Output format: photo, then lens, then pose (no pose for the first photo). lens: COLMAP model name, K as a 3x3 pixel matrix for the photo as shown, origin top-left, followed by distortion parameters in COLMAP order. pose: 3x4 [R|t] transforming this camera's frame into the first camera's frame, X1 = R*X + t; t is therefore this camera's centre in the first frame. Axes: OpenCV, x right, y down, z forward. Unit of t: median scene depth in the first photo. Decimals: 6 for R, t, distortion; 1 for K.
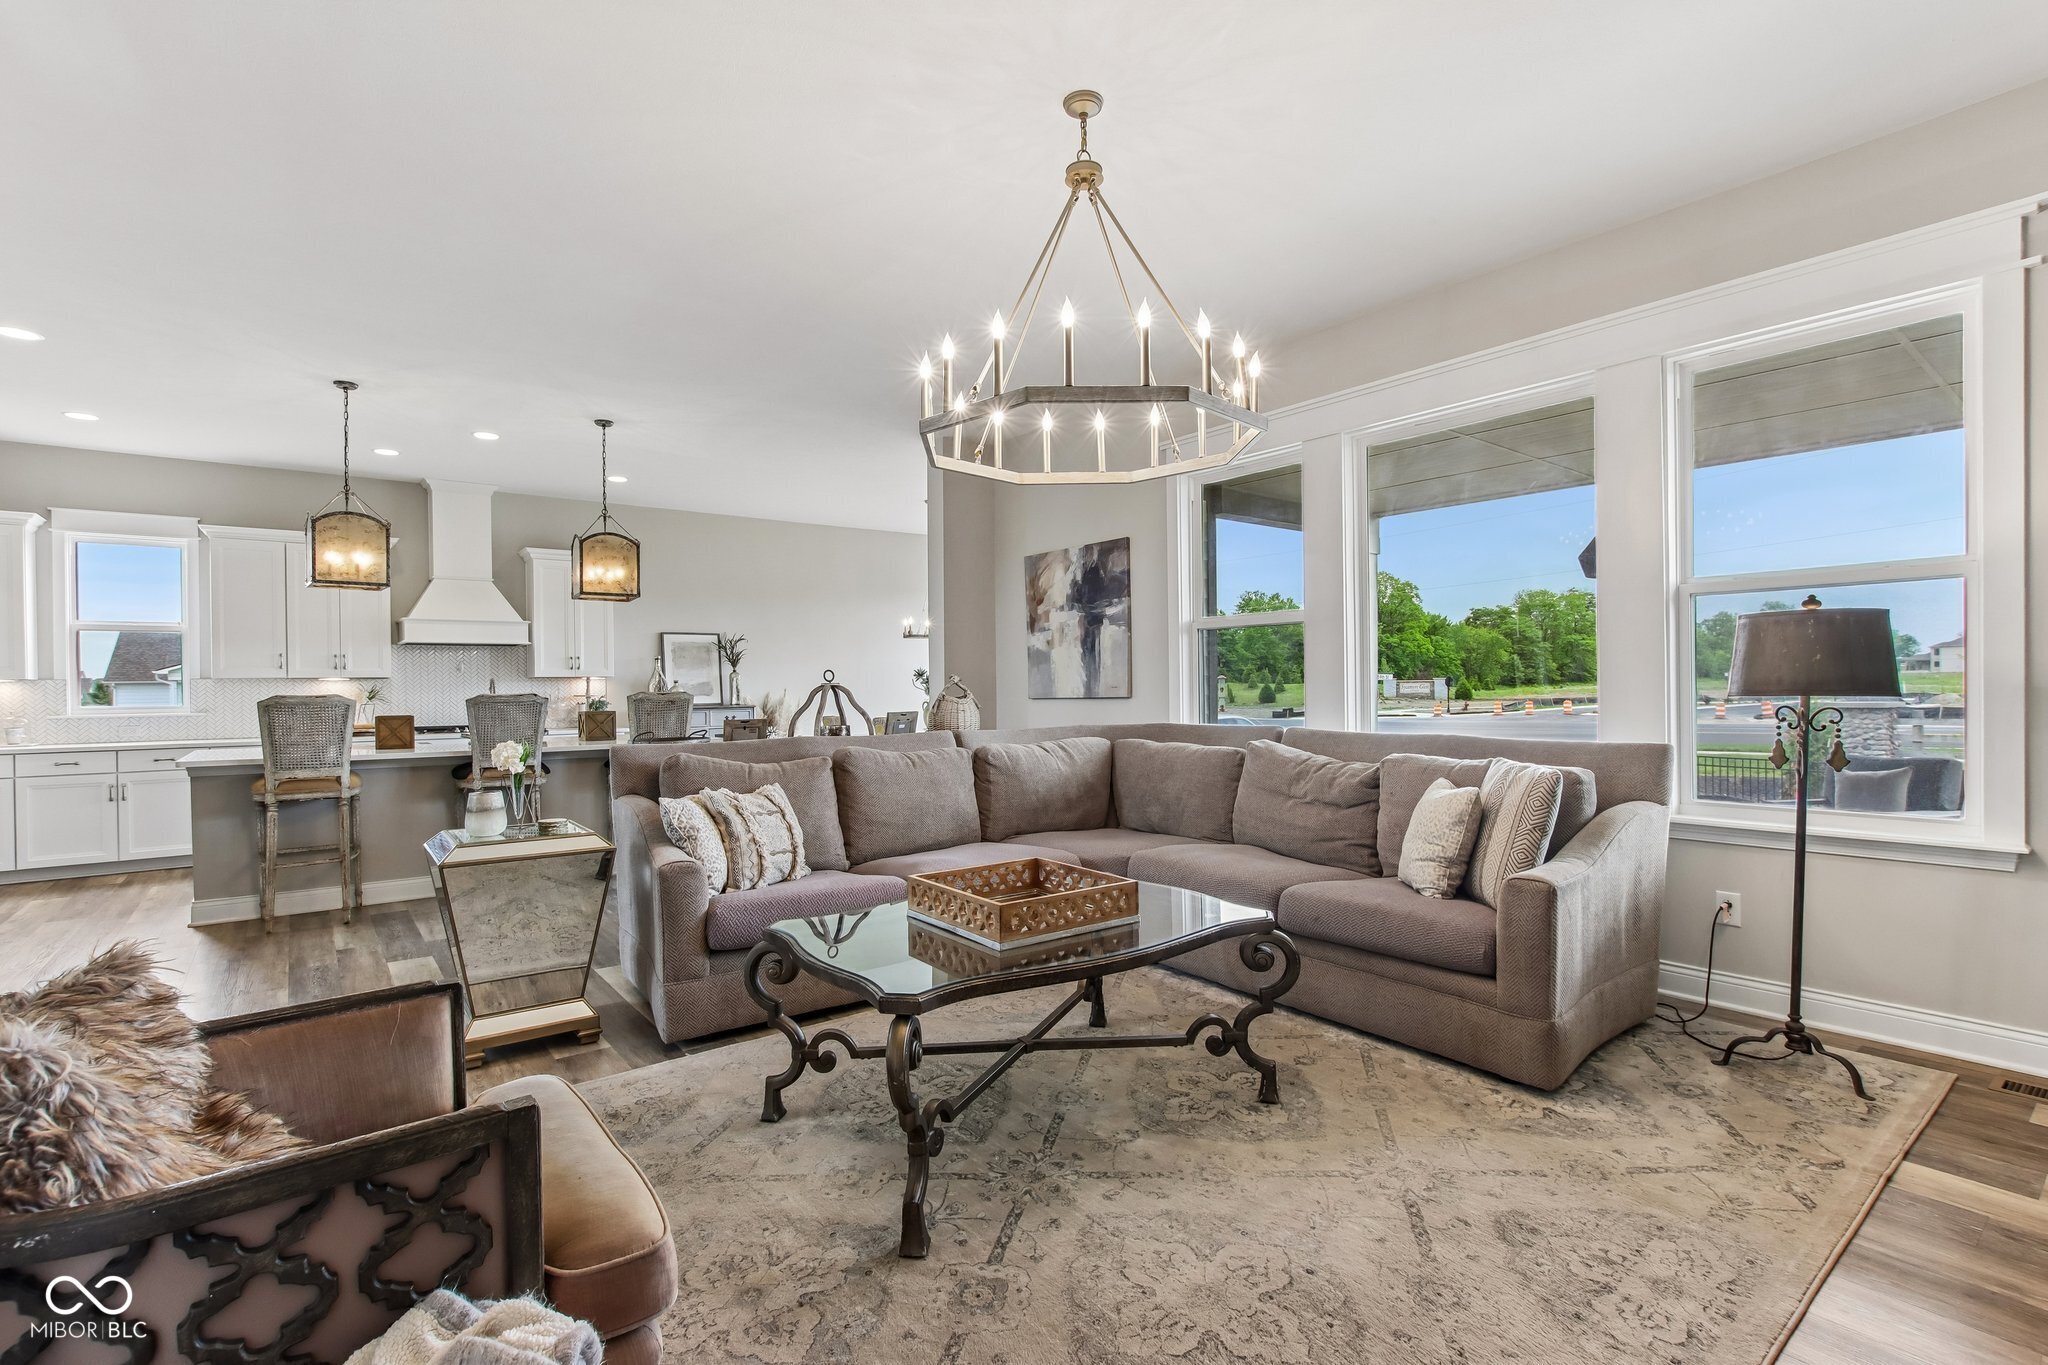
lens RADIAL K [[944.0, 0, 1022.4], [0, 944.0, 679.7], [0, 0, 1]] dist [-0.012375, -0.000110]
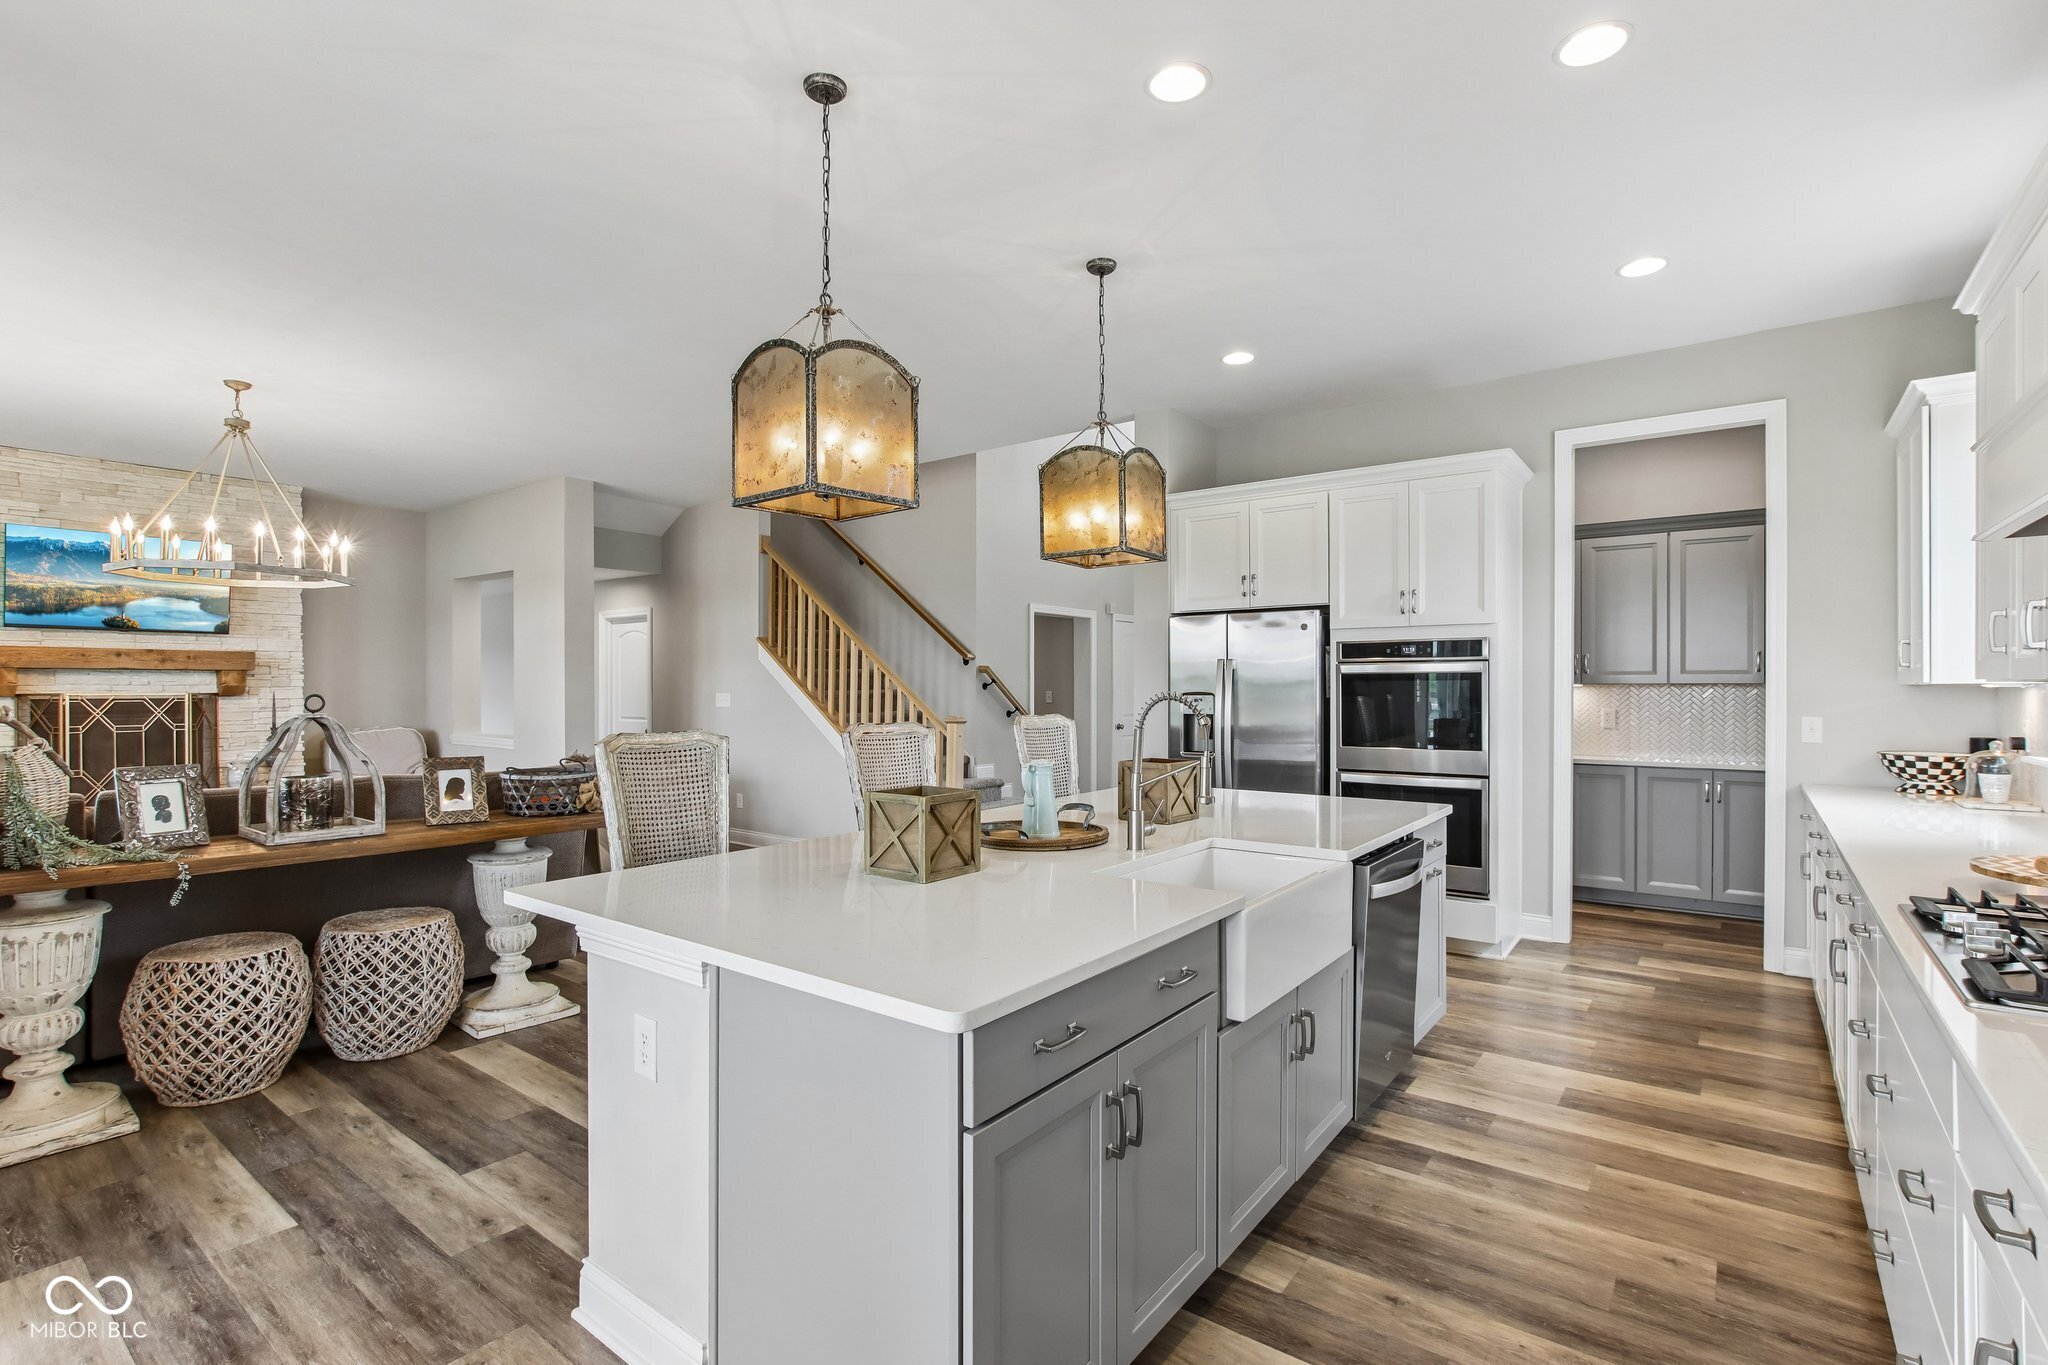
lens RADIAL K [[955.4, 0, 1024.4], [0, 955.4, 690.0], [0, 0, 1]] dist [-0.023148, 0.008368]
pose [[-0.966468, 0.013665, -0.256423, -0.416620], [0.014168, 0.999900, -0.000116, -0.004708], [0.256396, -0.003745, -0.966565, 1.419968]]
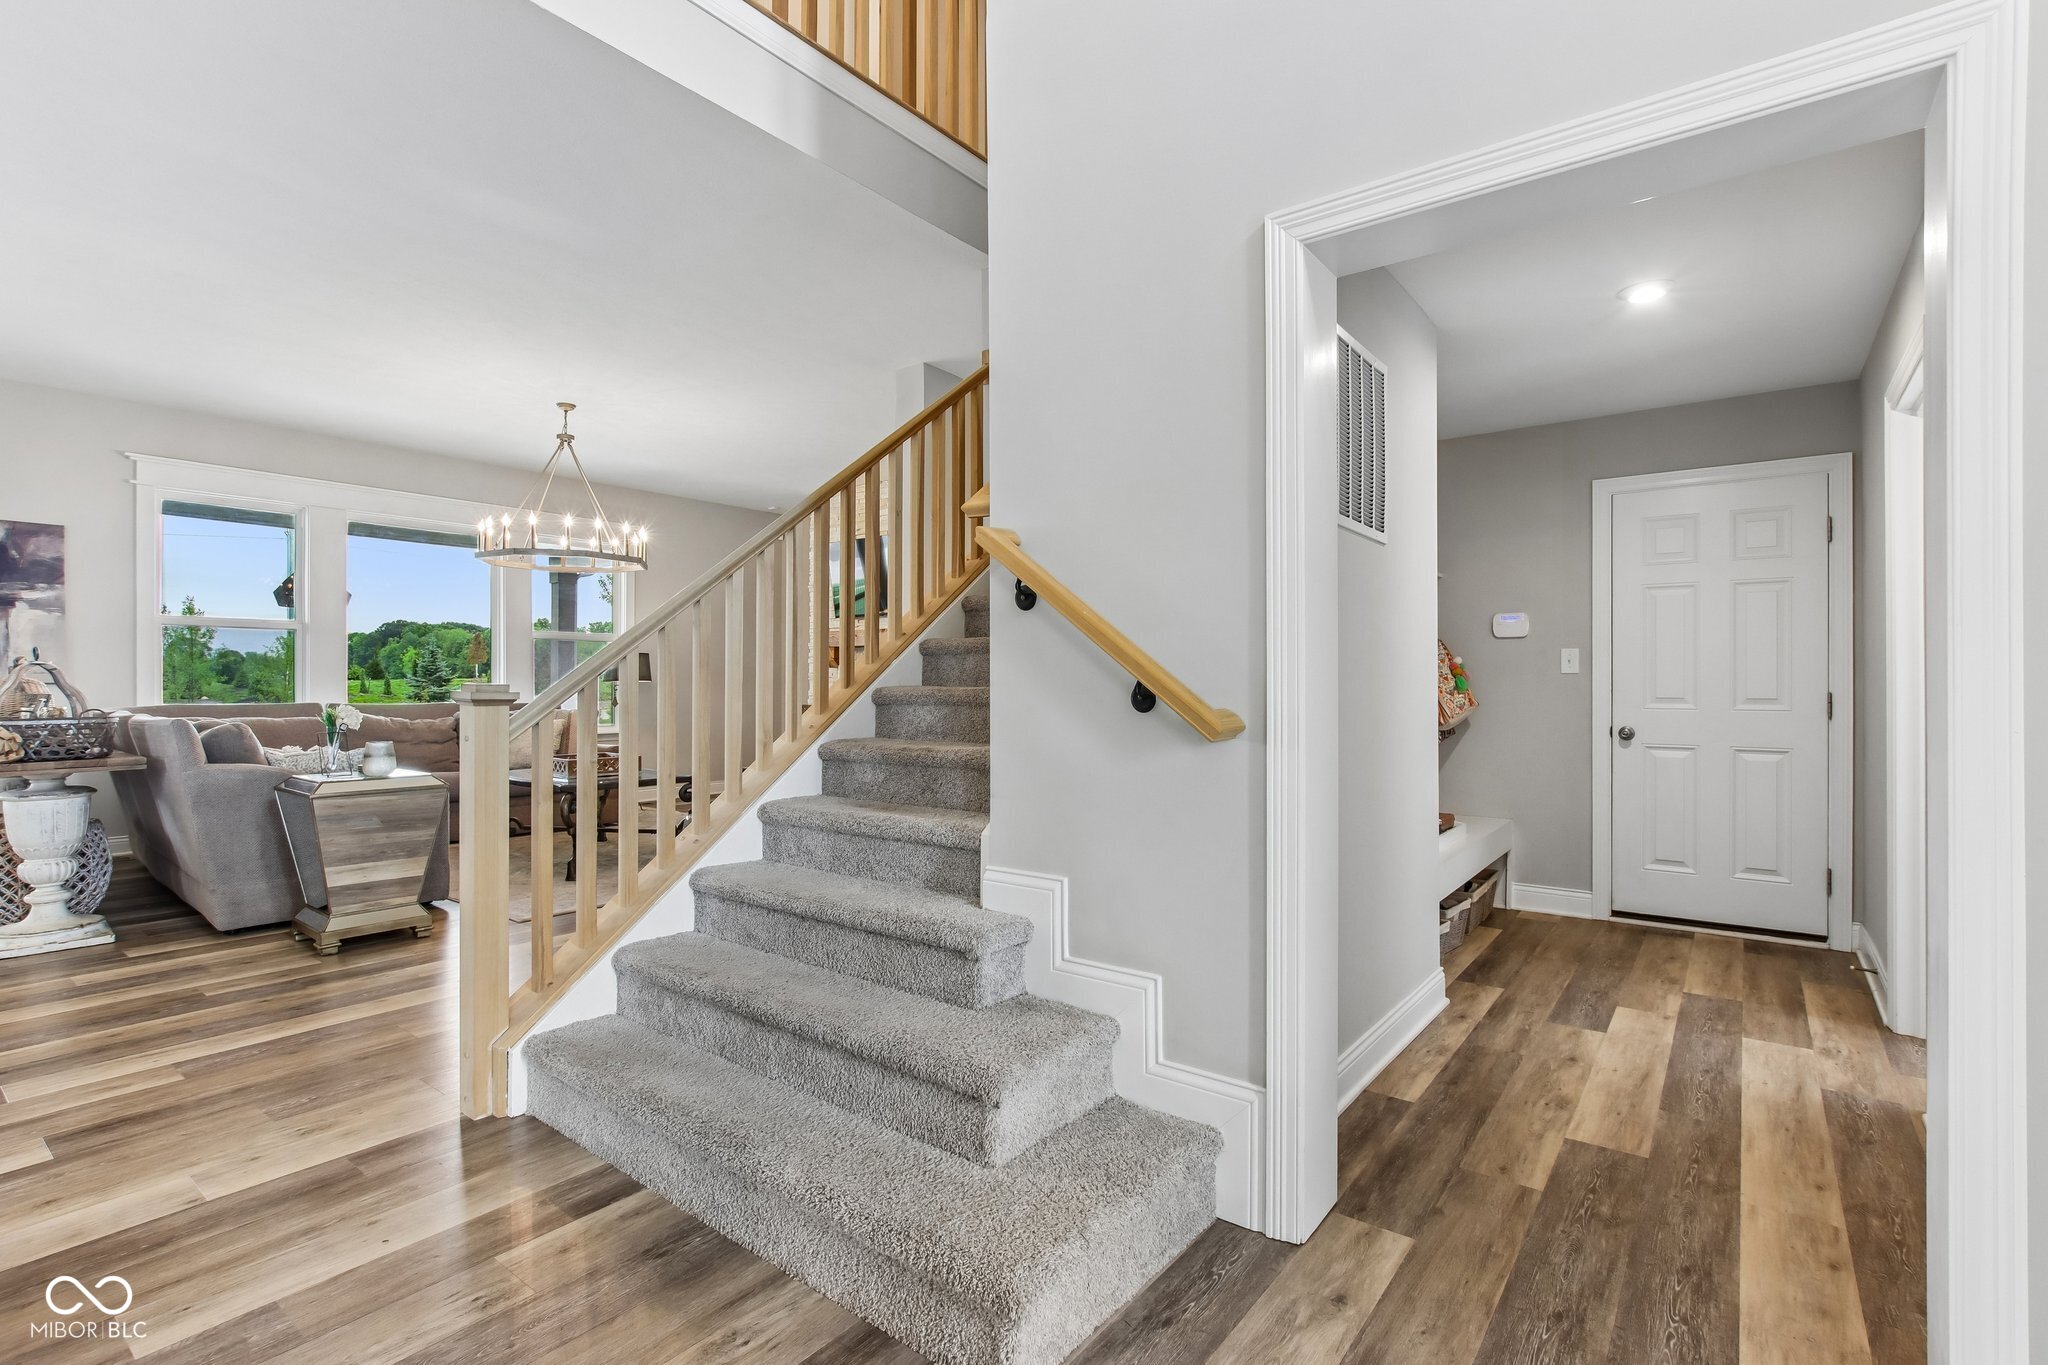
lens RADIAL K [[949.0, 0, 1025.2], [0, 949.0, 683.1], [0, 0, 1]] dist [-0.016053, 0.004033]
pose [[-0.254420, 0.012679, 0.967011, -1.062071], [-0.003533, 0.999895, -0.014040, 0.027640], [-0.967087, -0.006989, -0.254349, 0.236866]]
